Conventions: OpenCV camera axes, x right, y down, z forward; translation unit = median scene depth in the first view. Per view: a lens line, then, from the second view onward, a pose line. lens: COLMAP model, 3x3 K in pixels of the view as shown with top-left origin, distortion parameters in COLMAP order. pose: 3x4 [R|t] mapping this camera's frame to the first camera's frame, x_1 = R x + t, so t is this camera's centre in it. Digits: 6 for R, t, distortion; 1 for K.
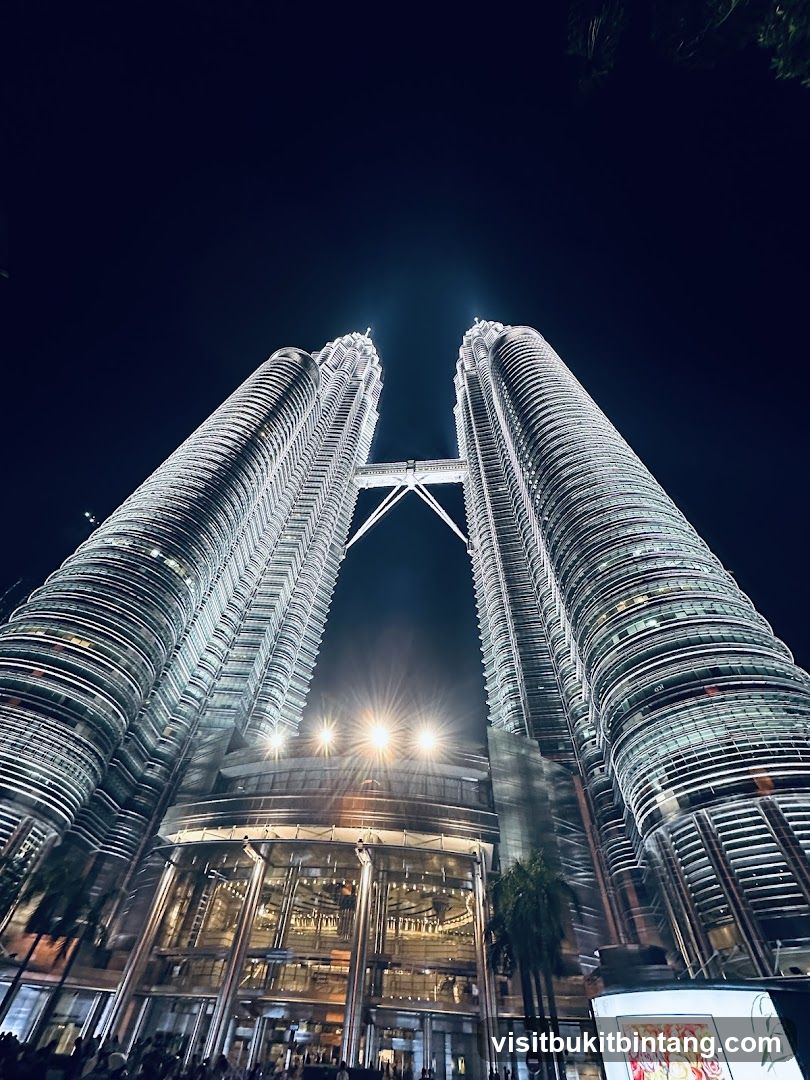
lens RADIAL K [[420.9, 0, 405.0], [0, 420.9, 540.0], [0, 0, 1]] dist [0.000689, 0.000193]
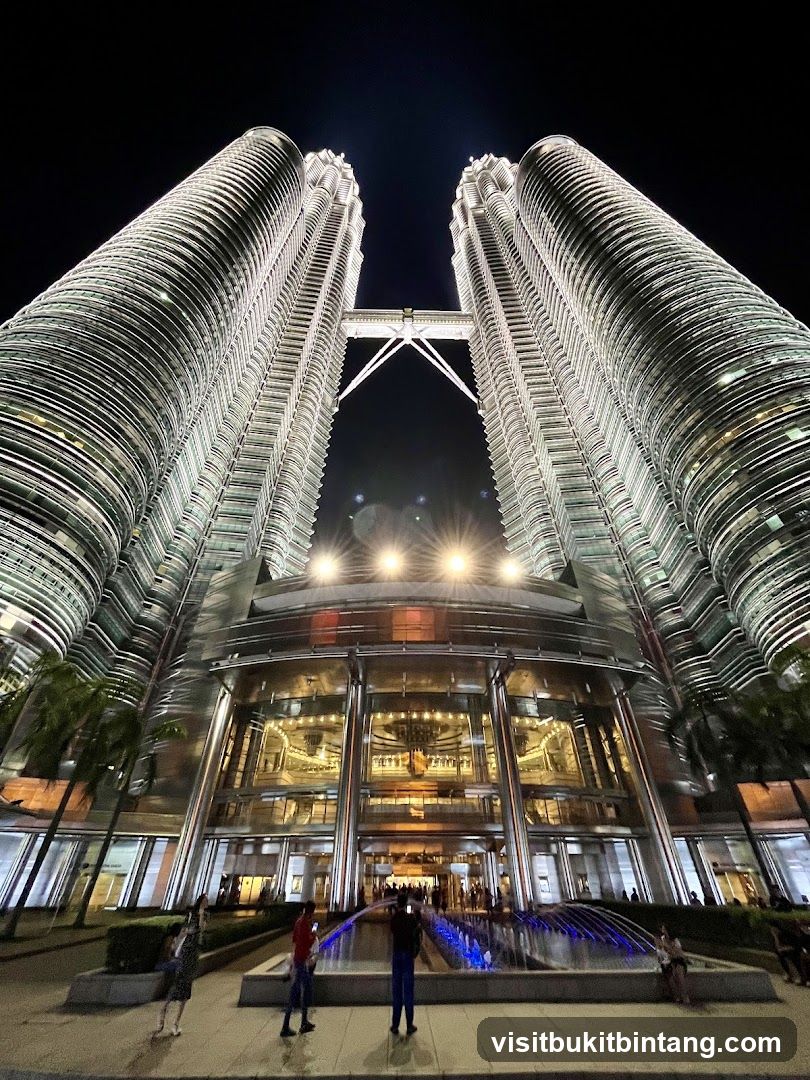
lens RADIAL K [[426.6, 0, 403.4], [0, 426.6, 525.2], [0, 0, 1]] dist [0.000095, 0.000011]
pose [[0.992054, 0.038298, 0.119839, -0.171825], [-0.061407, 0.978769, 0.195551, 0.151755], [-0.109805, -0.201357, 0.973344, 0.138272]]
